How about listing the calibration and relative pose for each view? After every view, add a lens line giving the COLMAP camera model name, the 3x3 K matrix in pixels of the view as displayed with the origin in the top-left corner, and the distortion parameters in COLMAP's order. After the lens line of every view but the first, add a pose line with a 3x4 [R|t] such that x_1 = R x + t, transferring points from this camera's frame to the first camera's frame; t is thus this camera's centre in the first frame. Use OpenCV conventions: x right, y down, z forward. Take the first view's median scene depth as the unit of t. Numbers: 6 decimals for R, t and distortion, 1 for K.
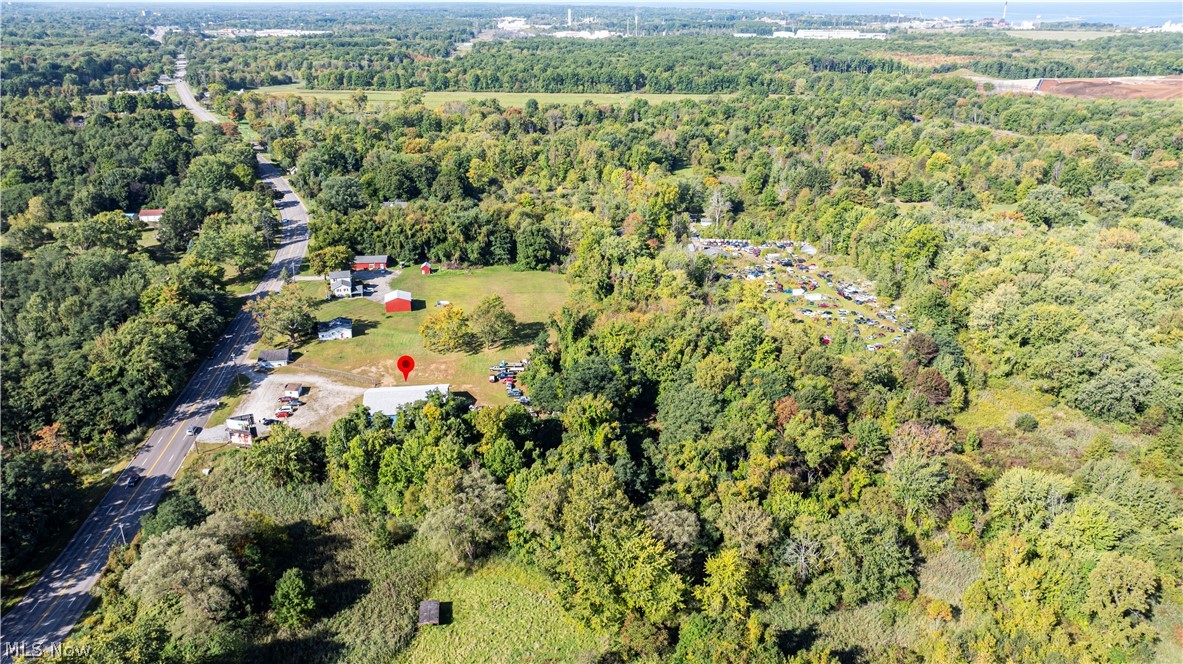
lens RADIAL K [[818.1, 0, 591.5], [0, 818.1, 332.0], [0, 0, 1]] dist [-0.033992, 0.037498]
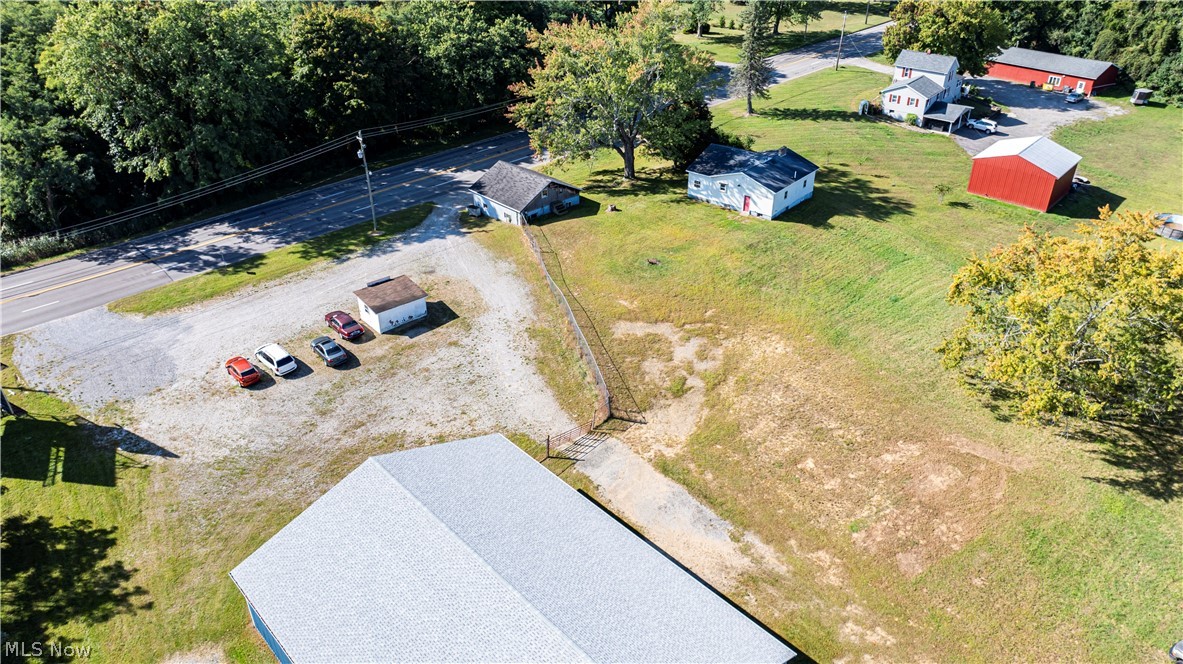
lens RADIAL K [[818.1, 0, 591.5], [0, 818.1, 332.0], [0, 0, 1]] dist [-0.033992, 0.037498]
pose [[0.578236, 0.423166, -0.697549, -0.087174], [-0.308366, 0.904910, 0.293340, -0.021117], [0.755350, 0.045481, 0.653741, 0.654434]]
